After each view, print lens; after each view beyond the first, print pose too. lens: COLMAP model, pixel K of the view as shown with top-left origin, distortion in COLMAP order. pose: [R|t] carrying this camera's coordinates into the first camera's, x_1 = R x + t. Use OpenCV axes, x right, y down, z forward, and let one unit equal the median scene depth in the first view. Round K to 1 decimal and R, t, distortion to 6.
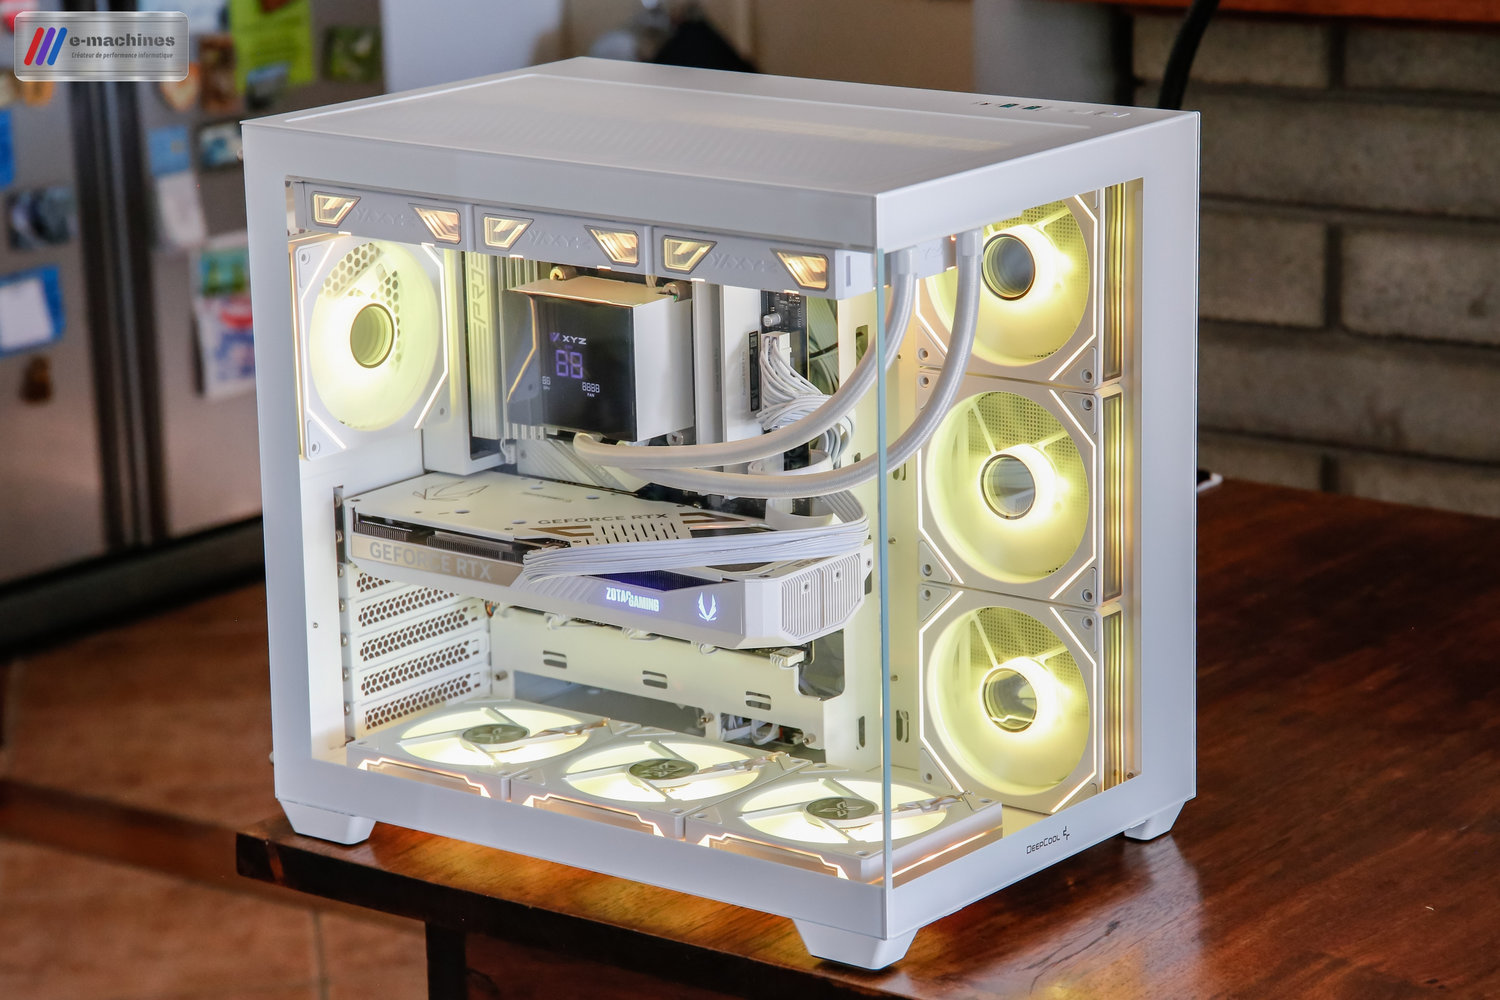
lens RADIAL K [[4183.2, 0, 750.0], [0, 4183.2, 500.0], [0, 0, 1]] dist [0.546437, 0.751233]
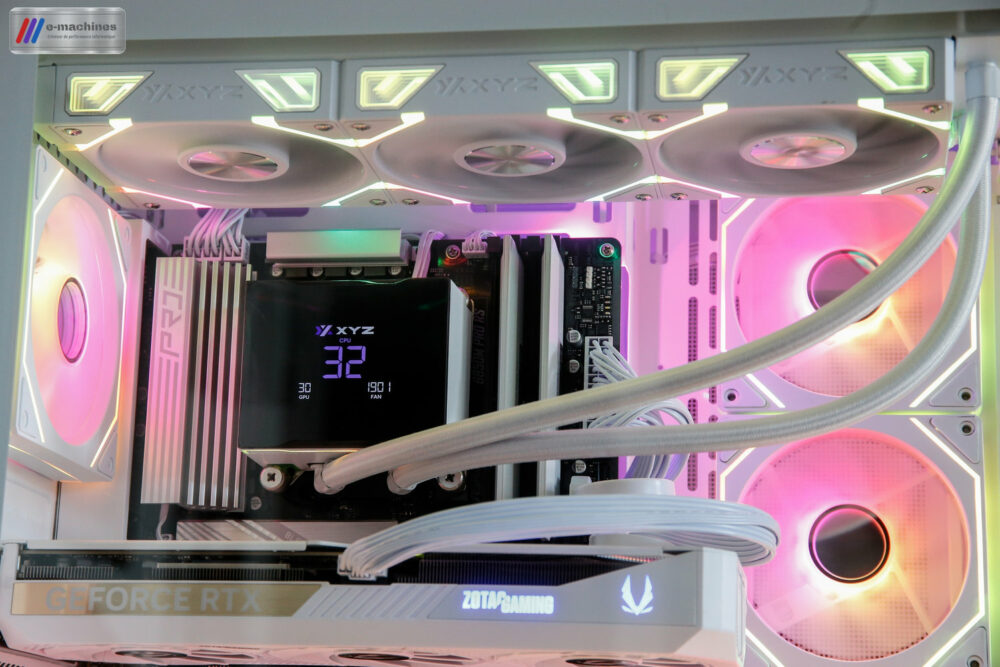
lens RADIAL K [[2185.4, 0, 500.0], [0, 2185.4, 333.5], [0, 0, 1]] dist [0.458558, -2.520393]
pose [[0.879660, 0.151246, 0.450914, -0.204626], [0.069815, 0.896754, -0.436988, 0.145811], [-0.470451, 0.415881, 0.778279, 0.659309]]
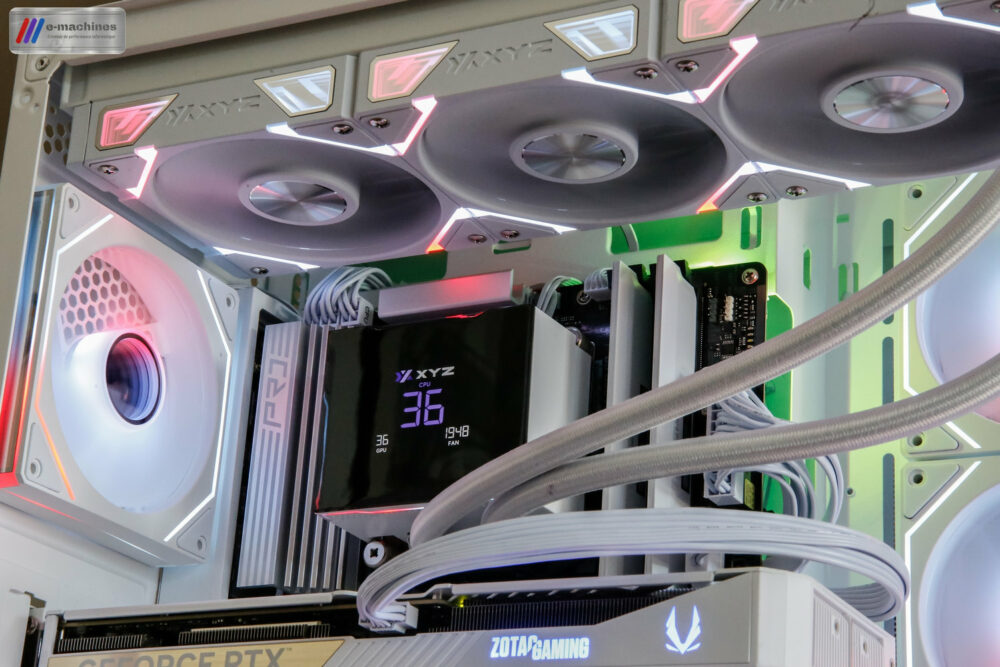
lens RADIAL K [[2185.4, 0, 500.0], [0, 2185.4, 333.5], [0, 0, 1]] dist [0.458558, -2.520393]
pose [[0.981358, 0.138283, 0.133468, -0.080976], [-0.038492, 0.821819, -0.568447, 0.165196], [-0.188293, 0.552713, 0.811822, 0.690791]]
